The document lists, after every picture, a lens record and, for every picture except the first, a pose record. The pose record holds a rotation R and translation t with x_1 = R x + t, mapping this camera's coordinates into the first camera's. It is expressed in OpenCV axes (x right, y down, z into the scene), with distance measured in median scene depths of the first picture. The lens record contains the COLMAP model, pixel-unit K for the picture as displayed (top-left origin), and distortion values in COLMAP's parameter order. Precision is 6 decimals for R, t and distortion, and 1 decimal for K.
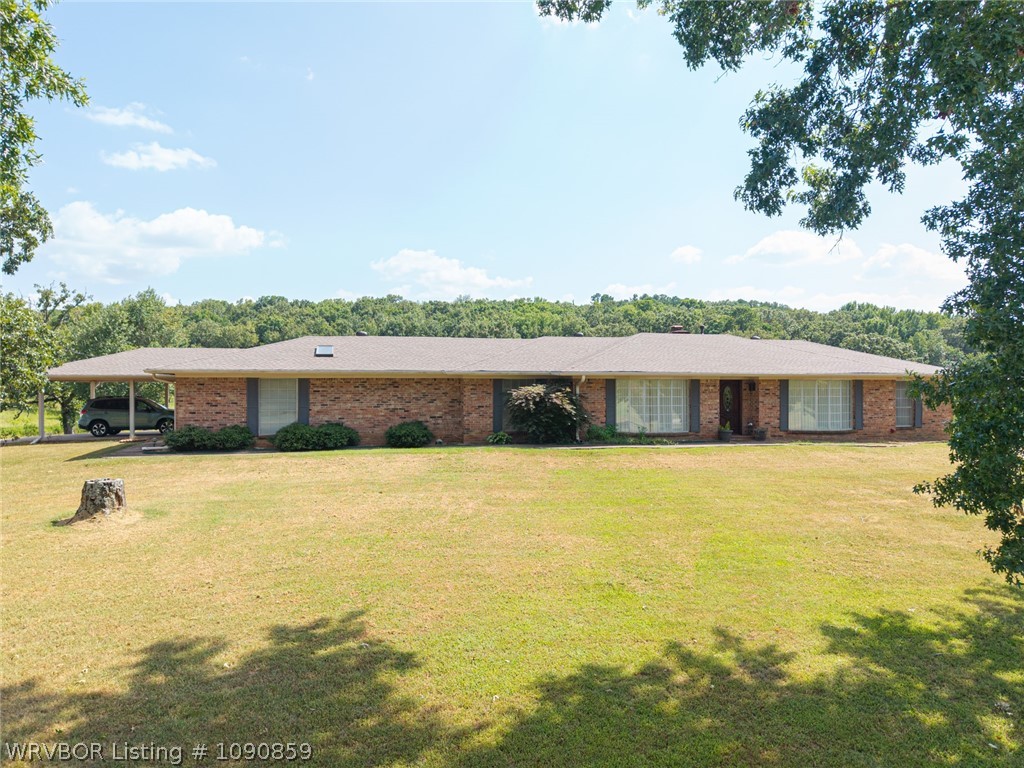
lens RADIAL K [[691.8, 0, 511.5], [0, 691.8, 385.8], [0, 0, 1]] dist [0.036833, -0.033273]
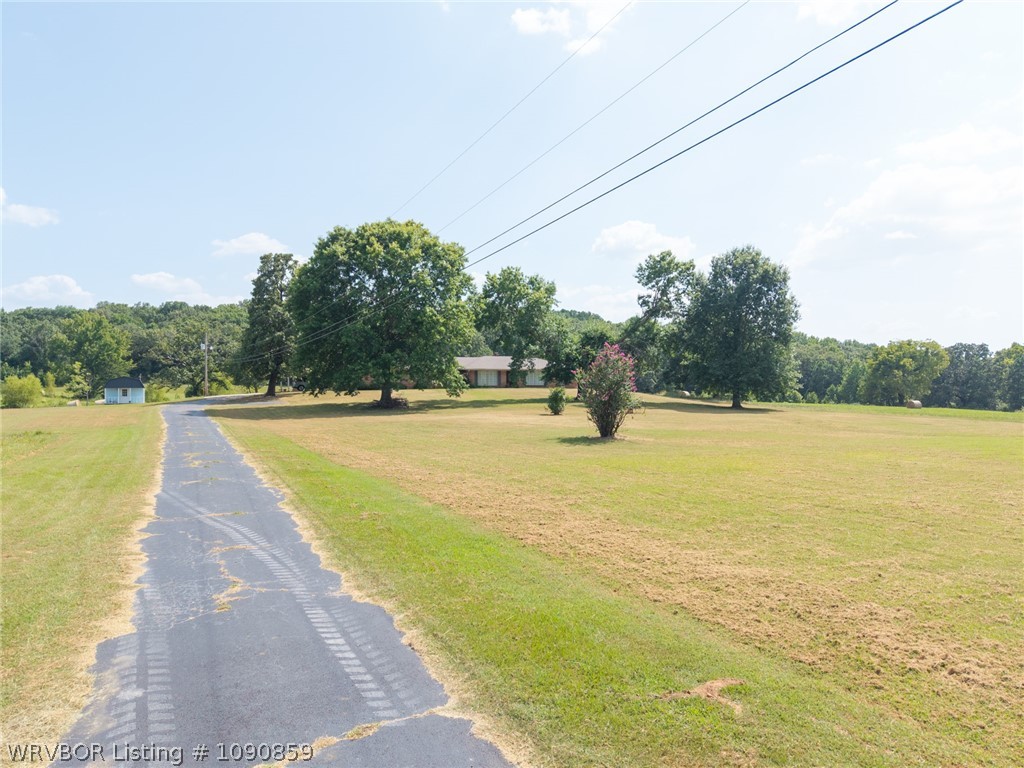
lens RADIAL K [[691.8, 0, 512.4], [0, 691.8, 385.1], [0, 0, 1]] dist [0.036833, -0.033273]
pose [[0.980842, -0.004092, 0.194763, -0.366753], [0.003546, 0.999989, 0.003148, 0.053809], [-0.194773, -0.002397, 0.980845, -2.519788]]
